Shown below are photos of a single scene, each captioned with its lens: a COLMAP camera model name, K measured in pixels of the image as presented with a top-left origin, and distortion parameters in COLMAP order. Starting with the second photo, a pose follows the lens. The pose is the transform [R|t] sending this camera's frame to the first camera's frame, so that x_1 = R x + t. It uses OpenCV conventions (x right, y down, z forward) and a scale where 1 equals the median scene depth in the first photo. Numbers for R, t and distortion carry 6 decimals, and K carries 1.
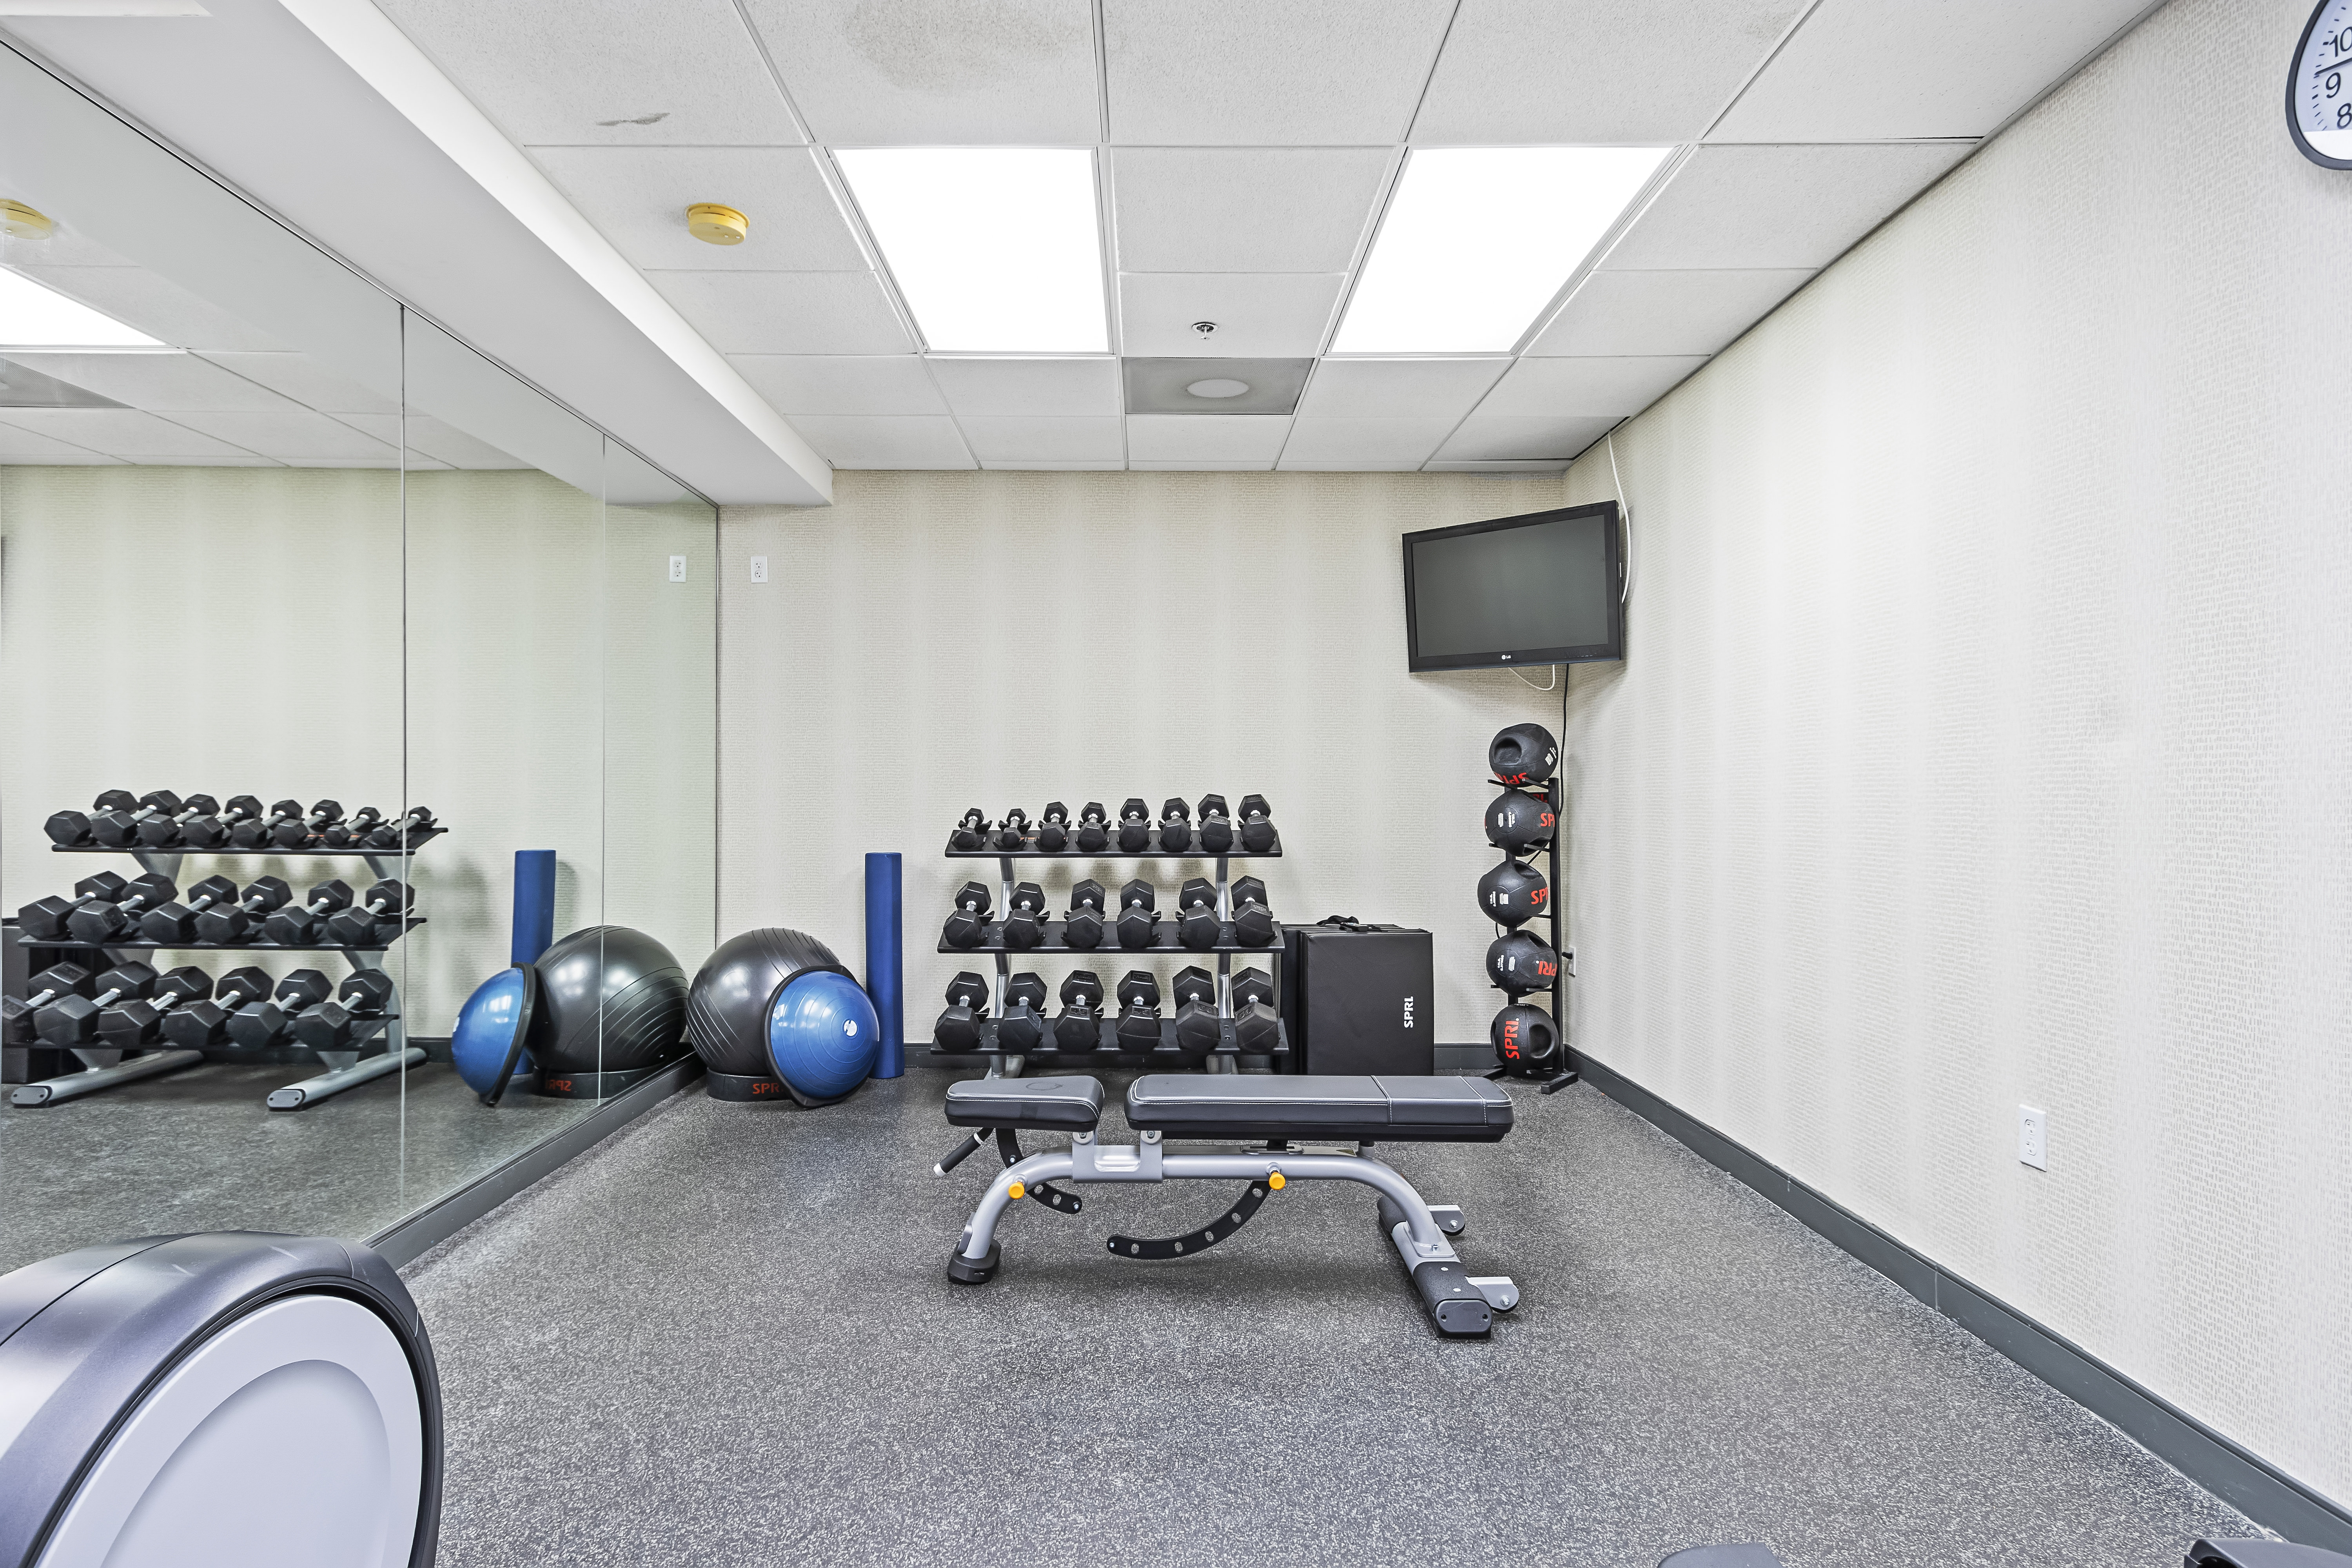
lens RADIAL K [[1238.6, 0, 1144.1], [0, 1238.6, 814.9], [0, 0, 1]] dist [0.000981, -0.001190]
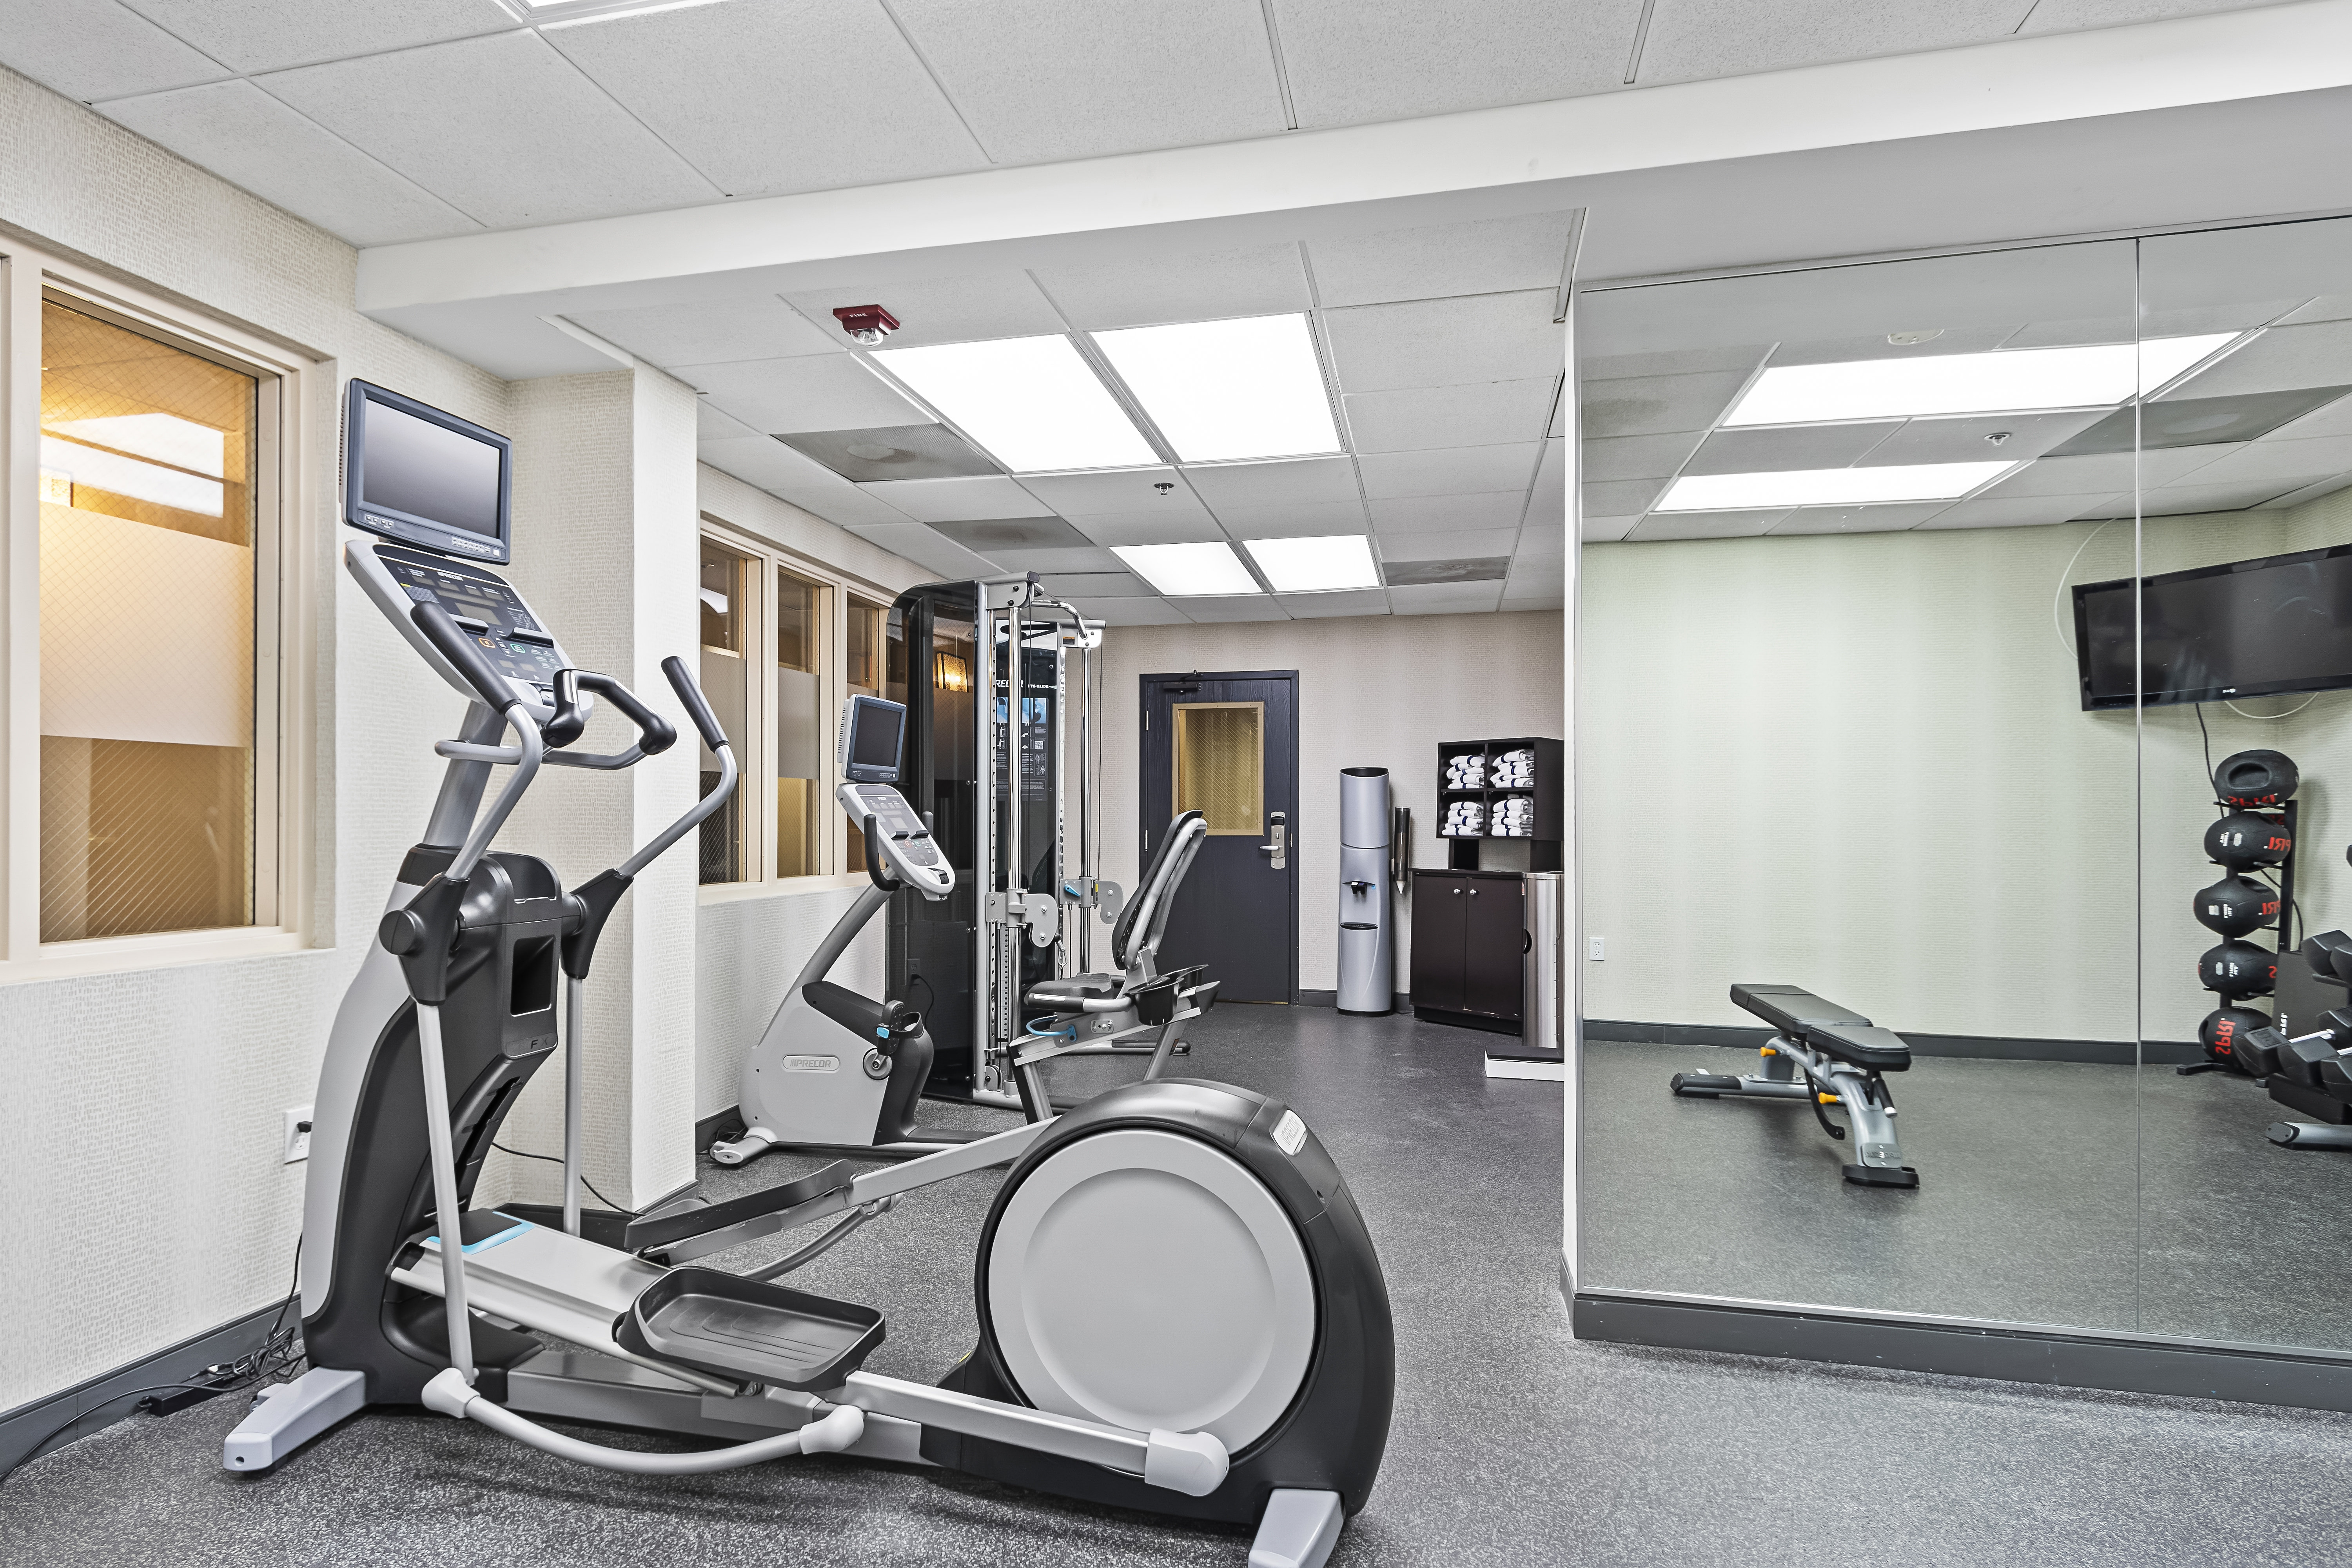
lens RADIAL K [[1238.6, 0, 1144.1], [0, 1238.6, 814.9], [0, 0, 1]] dist [0.000981, -0.001190]
pose [[-0.229586, -0.003625, -0.973282, 0.228757], [-0.014088, 0.999901, -0.000401, -0.008124], [0.973186, 0.013619, -0.229614, 0.335331]]
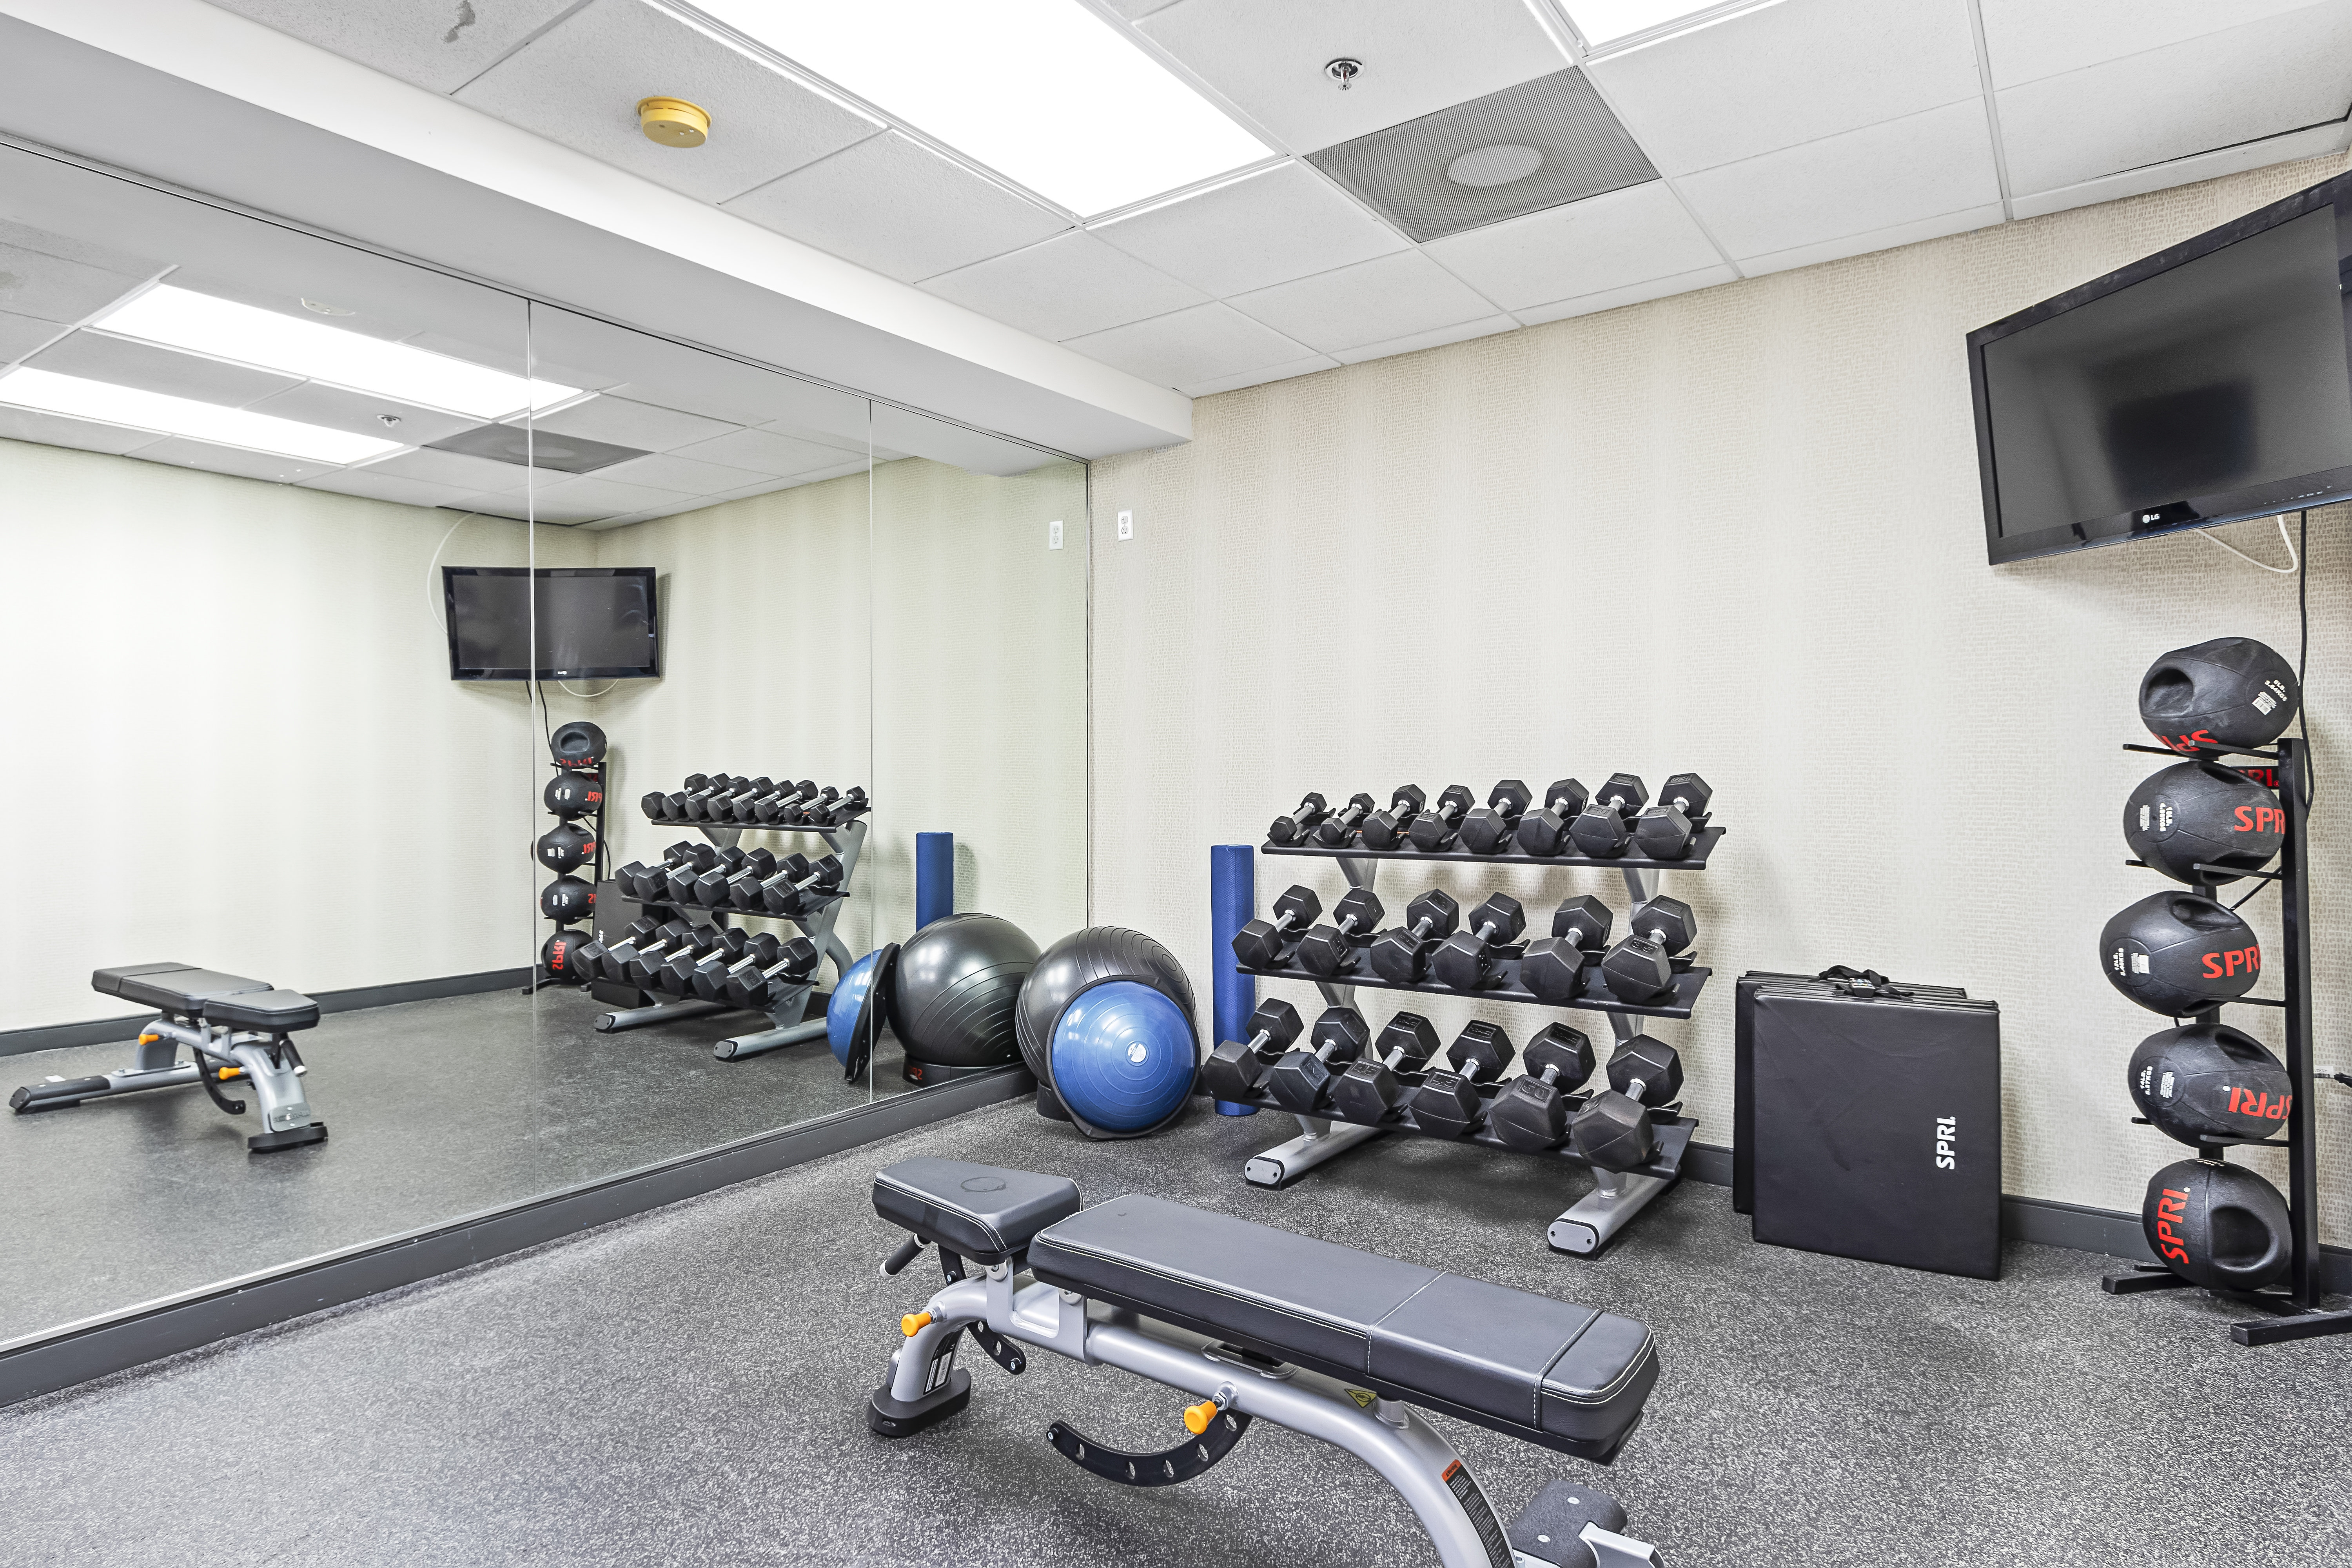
lens RADIAL K [[1278.3, 0, 1141.4], [0, 1278.3, 788.1], [0, 0, 1]] dist [0.004762, 0.001444]
pose [[0.803199, 0.001859, -0.595707, 0.268028], [-0.003223, 0.999994, -0.001225, -0.006918], [0.595702, 0.002904, 0.803201, 0.282151]]
